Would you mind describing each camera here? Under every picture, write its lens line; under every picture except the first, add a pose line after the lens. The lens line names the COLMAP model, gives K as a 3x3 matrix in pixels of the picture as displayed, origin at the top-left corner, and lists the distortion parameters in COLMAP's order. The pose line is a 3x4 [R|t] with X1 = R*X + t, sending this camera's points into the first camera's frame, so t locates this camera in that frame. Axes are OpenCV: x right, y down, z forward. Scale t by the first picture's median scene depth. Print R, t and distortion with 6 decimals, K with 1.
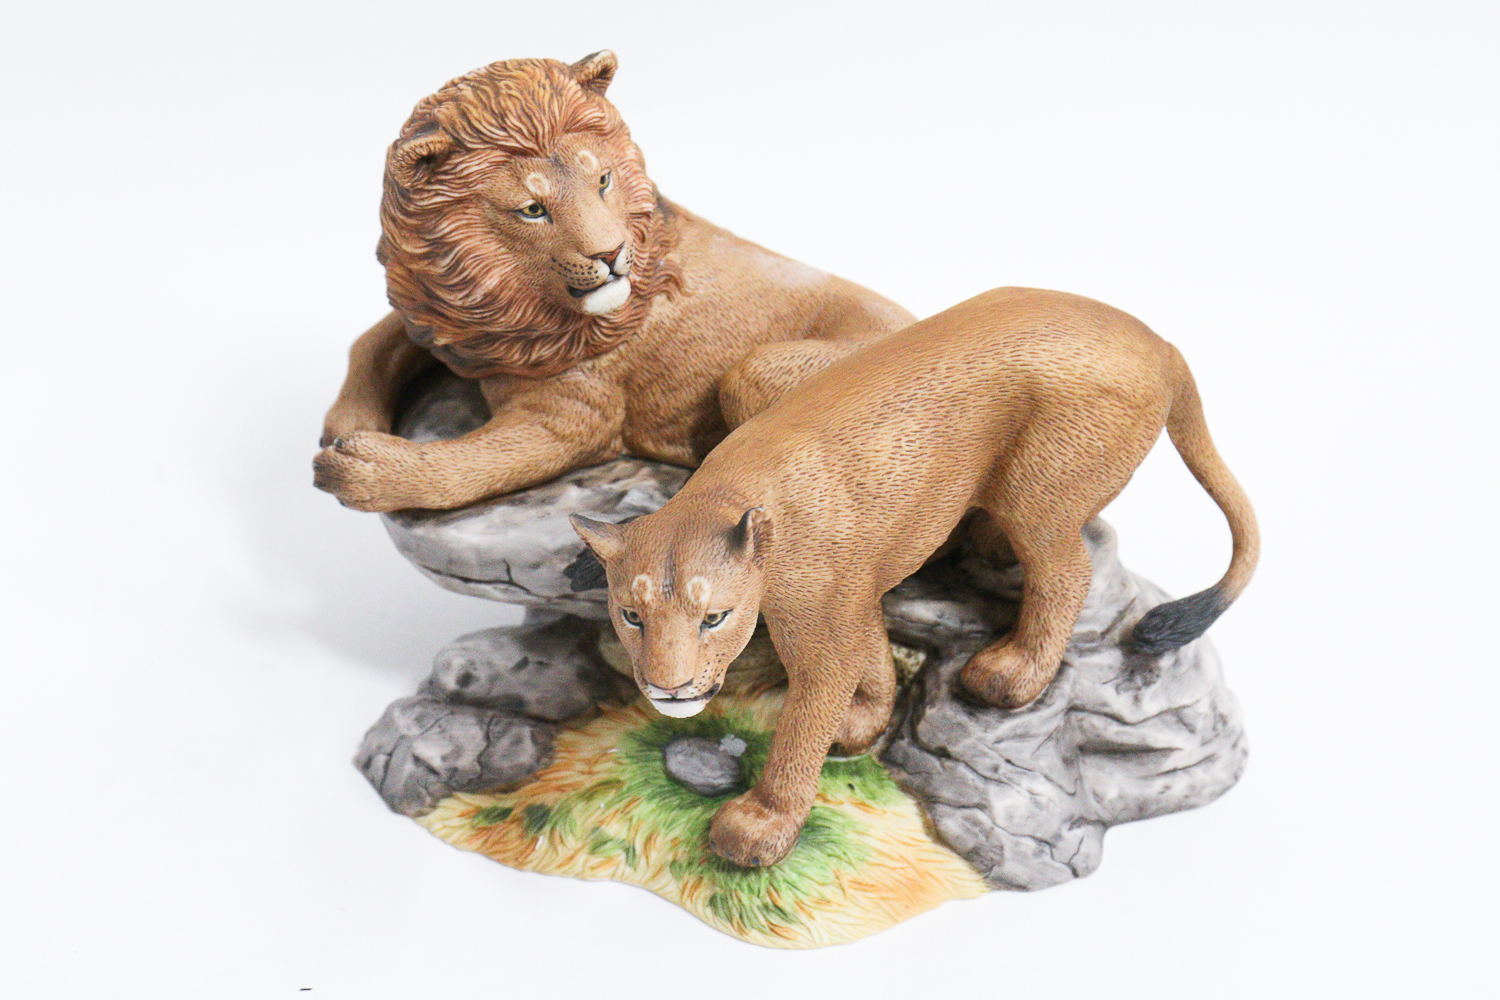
lens RADIAL K [[3540.1, 0, 750.4], [0, 3540.1, 503.8], [0, 0, 1]] dist [0.042920, 0.000000]
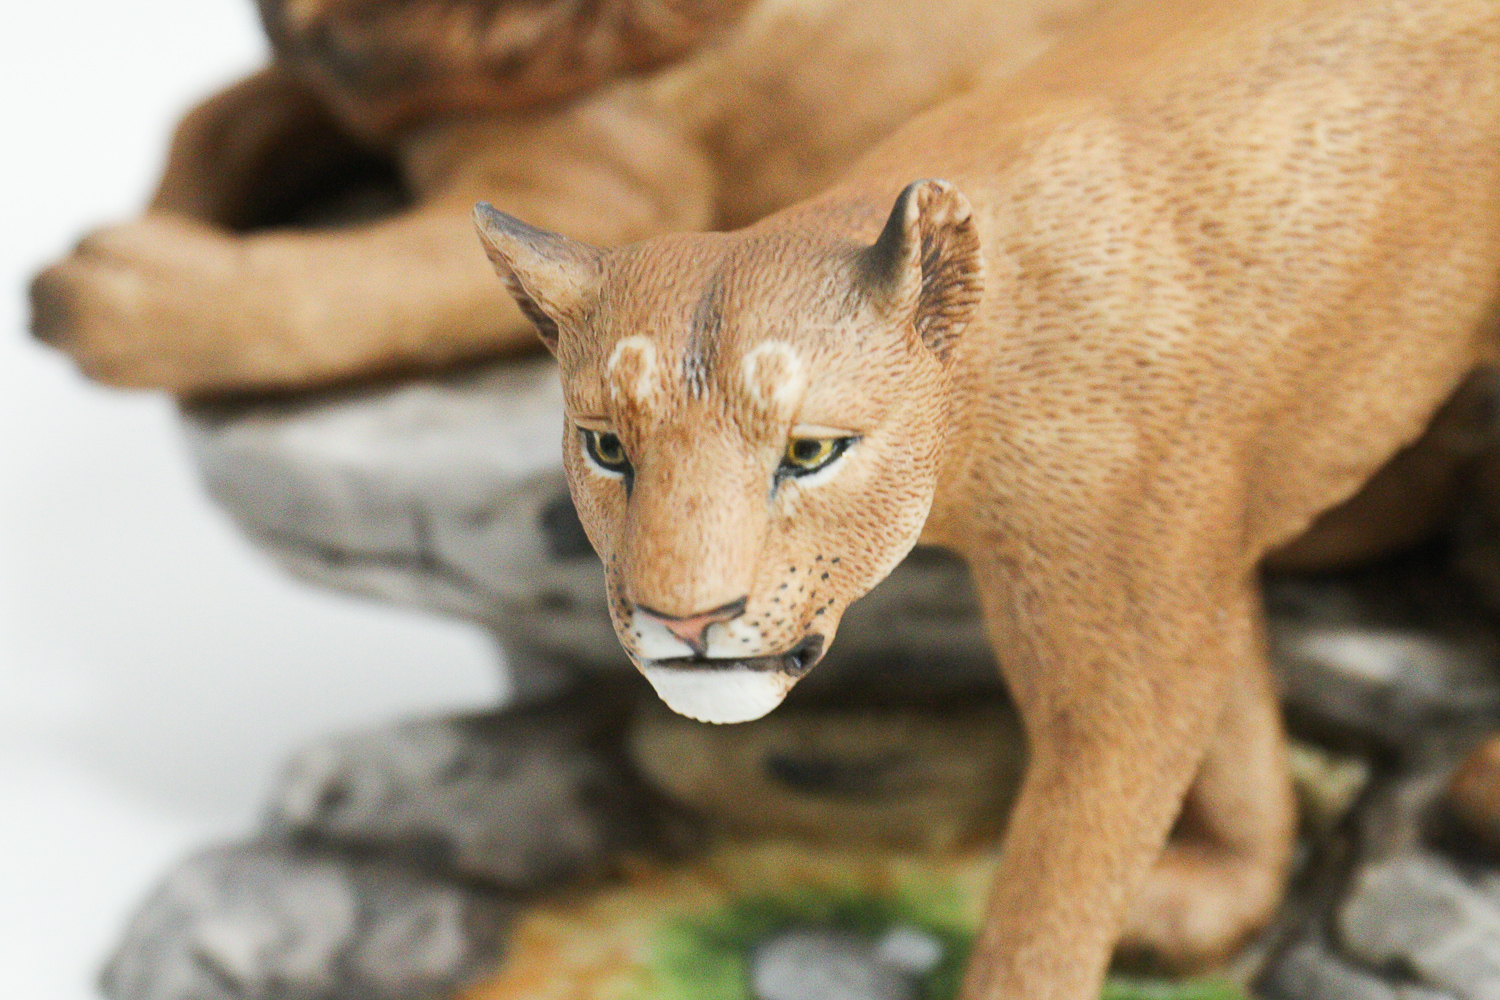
lens RADIAL K [[3887.8, 0, 755.4], [0, 3887.8, 497.4], [0, 0, 1]] dist [0.081461, 0.000000]
pose [[0.992736, 0.032020, -0.115971, 0.031410], [-0.054620, 0.978818, -0.197310, 0.114939], [0.107197, 0.202212, 0.973457, 0.552316]]
